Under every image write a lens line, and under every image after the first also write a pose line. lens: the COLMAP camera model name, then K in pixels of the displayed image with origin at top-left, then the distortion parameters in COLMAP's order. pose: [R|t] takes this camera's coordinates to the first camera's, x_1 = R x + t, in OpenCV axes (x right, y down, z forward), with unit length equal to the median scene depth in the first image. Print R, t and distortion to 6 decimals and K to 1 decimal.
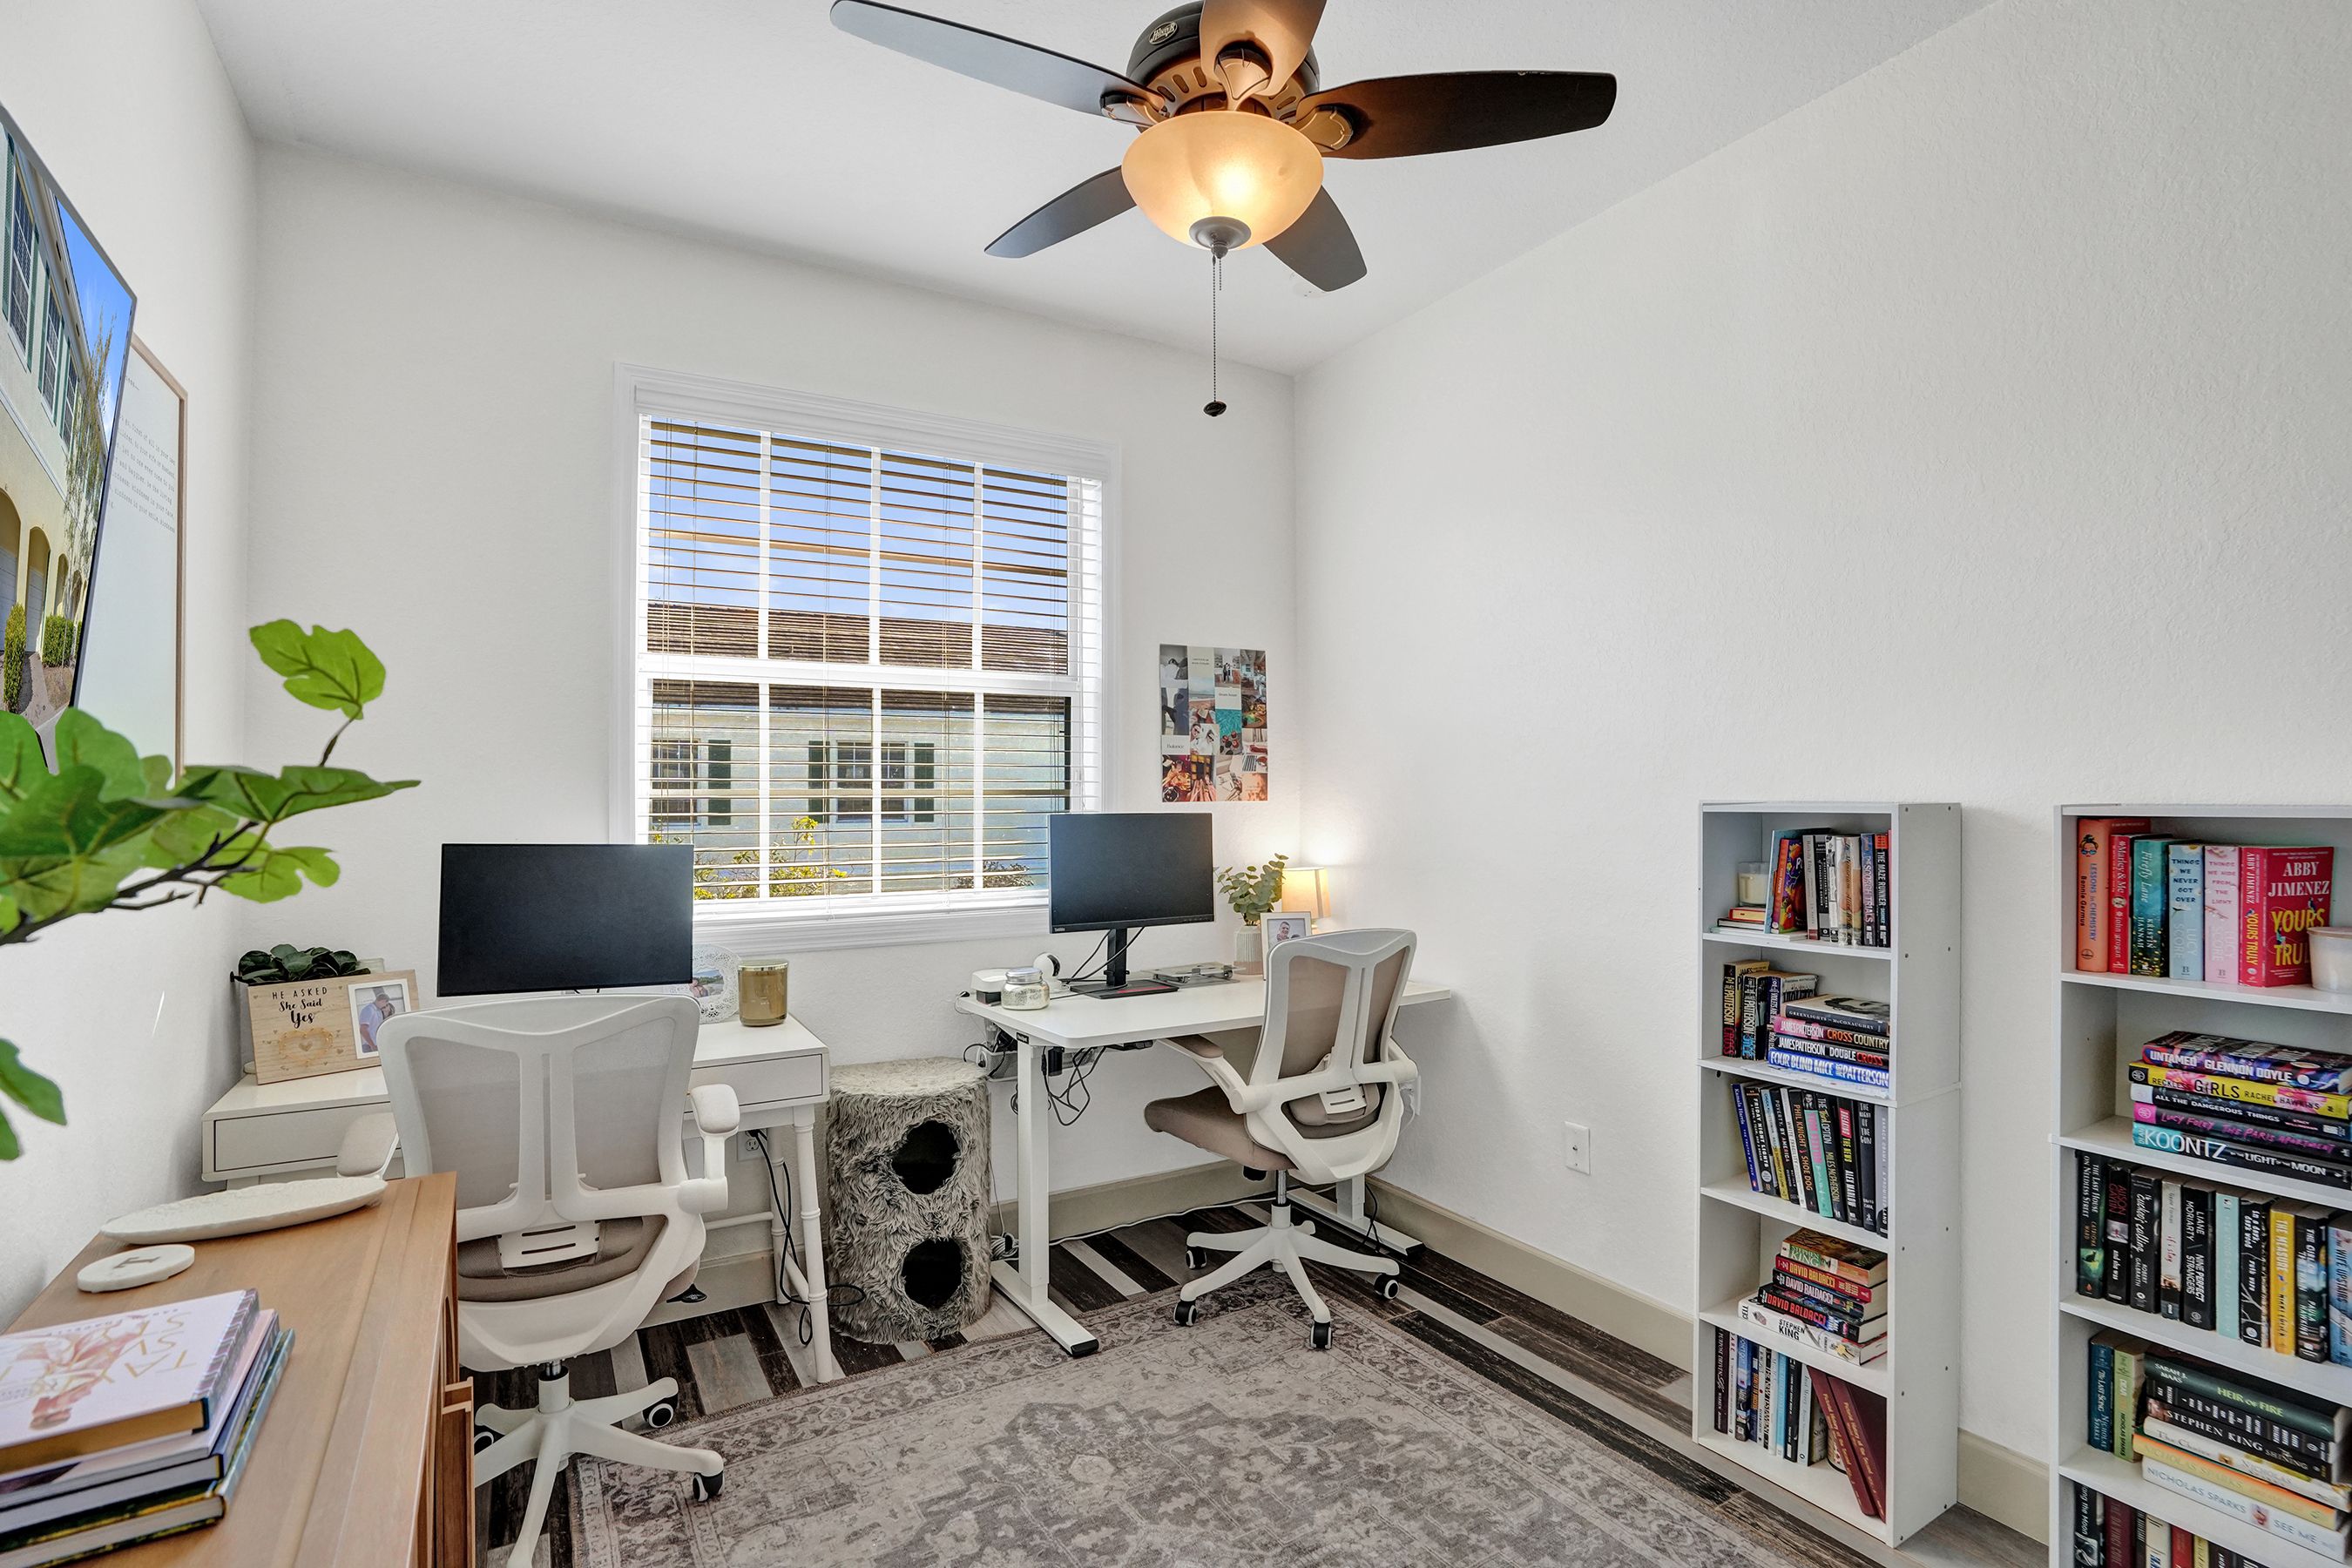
lens RADIAL K [[1103.9, 0, 1066.8], [0, 1103.9, 749.4], [0, 0, 1]] dist [-0.064321, 0.024377]
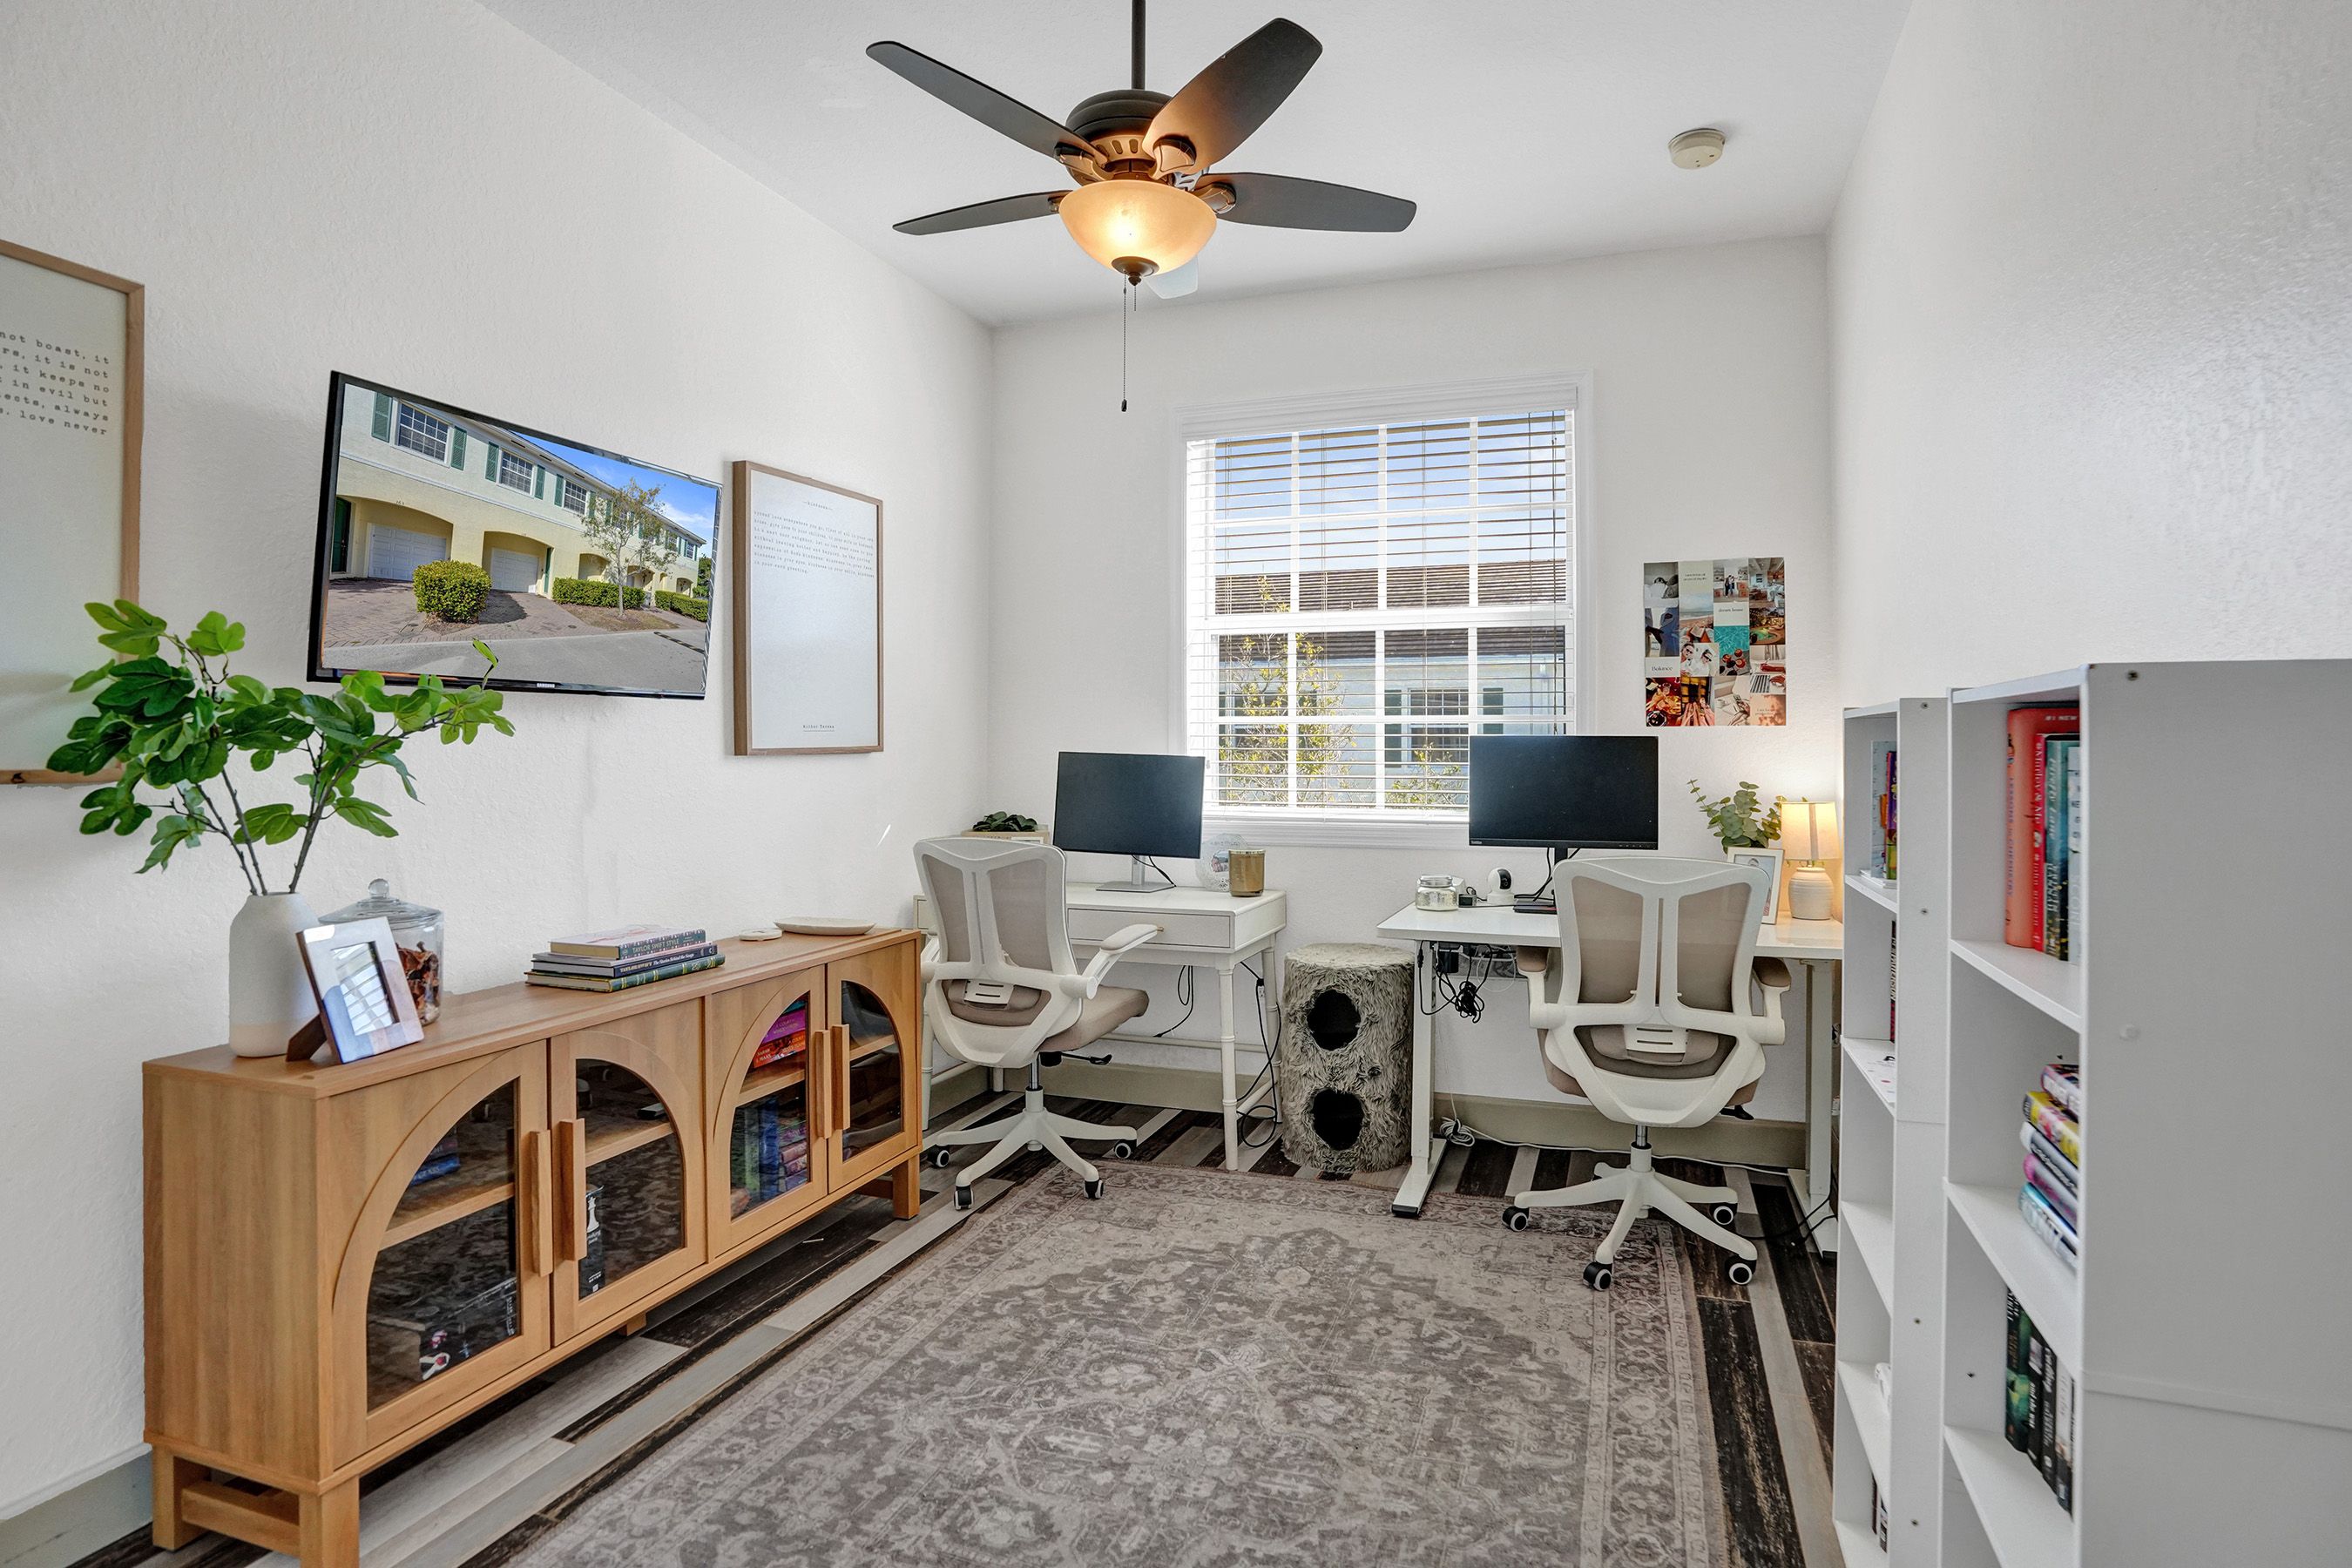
lens RADIAL K [[1103.9, 0, 1295.0], [0, 1103.9, 705.0], [0, 0, 1]] dist [-0.064321, 0.024377]
pose [[0.691537, -0.020533, -0.722049, 0.610066], [0.023321, 0.999709, -0.006093, 0.029469], [0.721964, -0.012625, 0.691815, 0.121267]]
